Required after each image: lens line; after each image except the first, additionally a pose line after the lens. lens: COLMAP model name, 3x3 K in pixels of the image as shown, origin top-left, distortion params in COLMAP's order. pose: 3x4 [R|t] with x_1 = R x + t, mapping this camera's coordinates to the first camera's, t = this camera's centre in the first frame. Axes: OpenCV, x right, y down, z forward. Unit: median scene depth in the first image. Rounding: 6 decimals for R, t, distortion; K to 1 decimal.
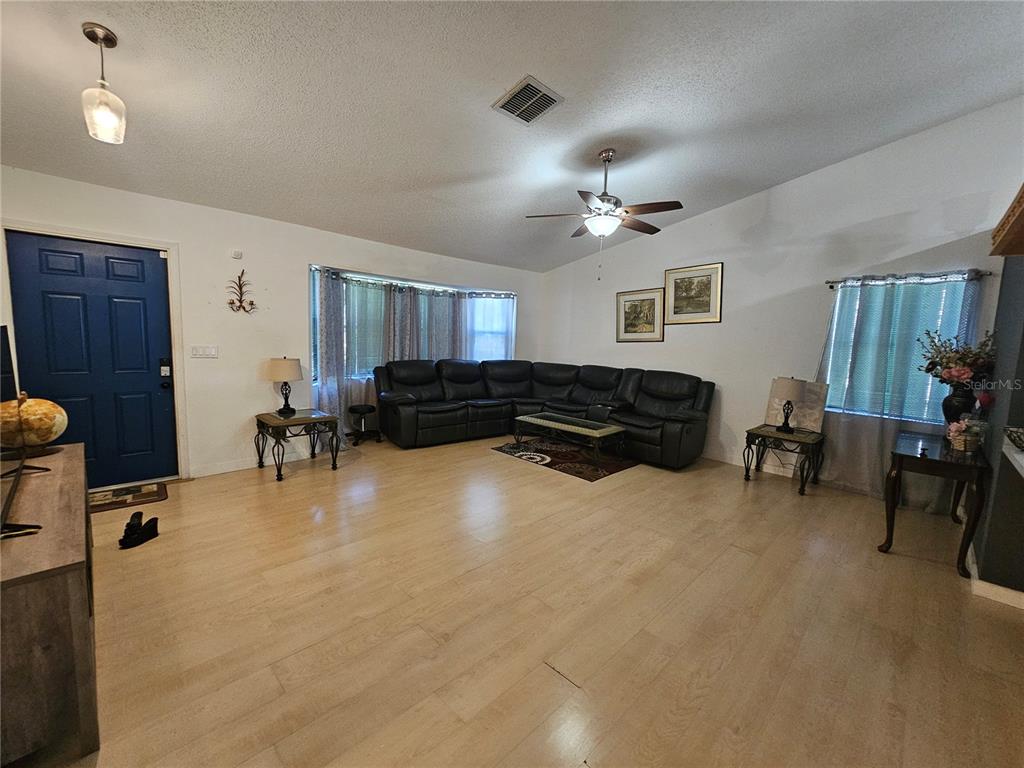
lens RADIAL K [[416.7, 0, 513.2], [0, 416.7, 384.8], [0, 0, 1]] dist [-0.003571, -0.000579]
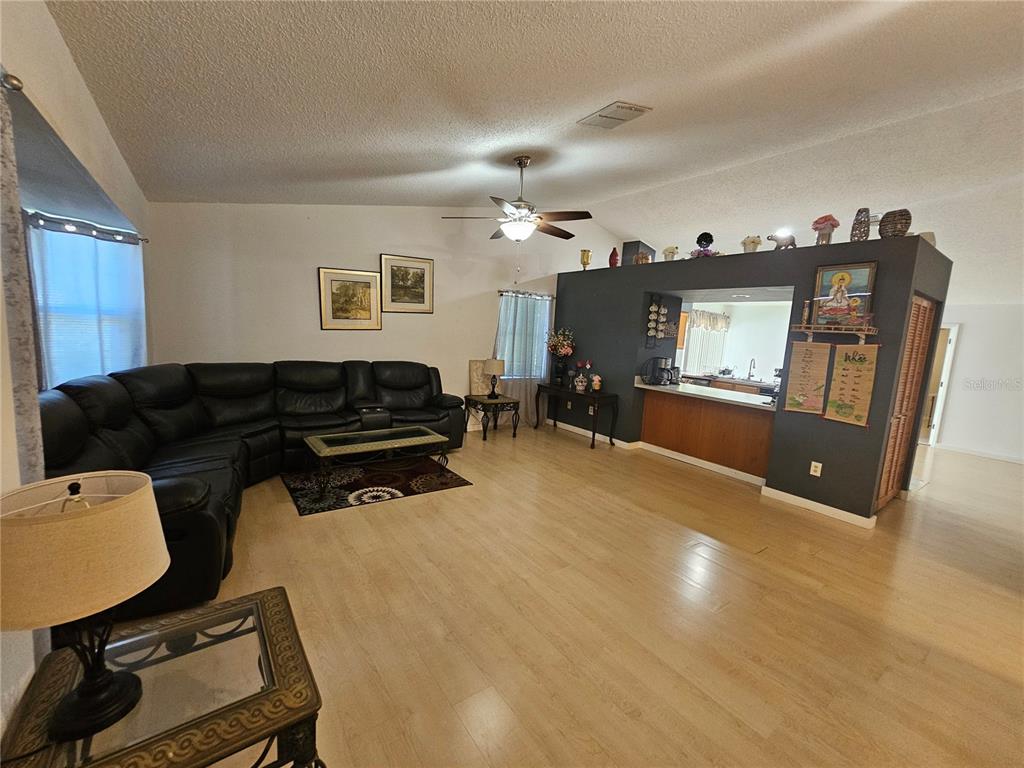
lens RADIAL K [[416.7, 0, 513.2], [0, 416.7, 384.8], [0, 0, 1]] dist [-0.003571, -0.000579]
pose [[0.163564, -0.152428, 0.974686, -0.589640], [0.058418, 0.987754, 0.144668, -0.110883], [-0.984802, 0.033277, 0.170465, 0.604974]]
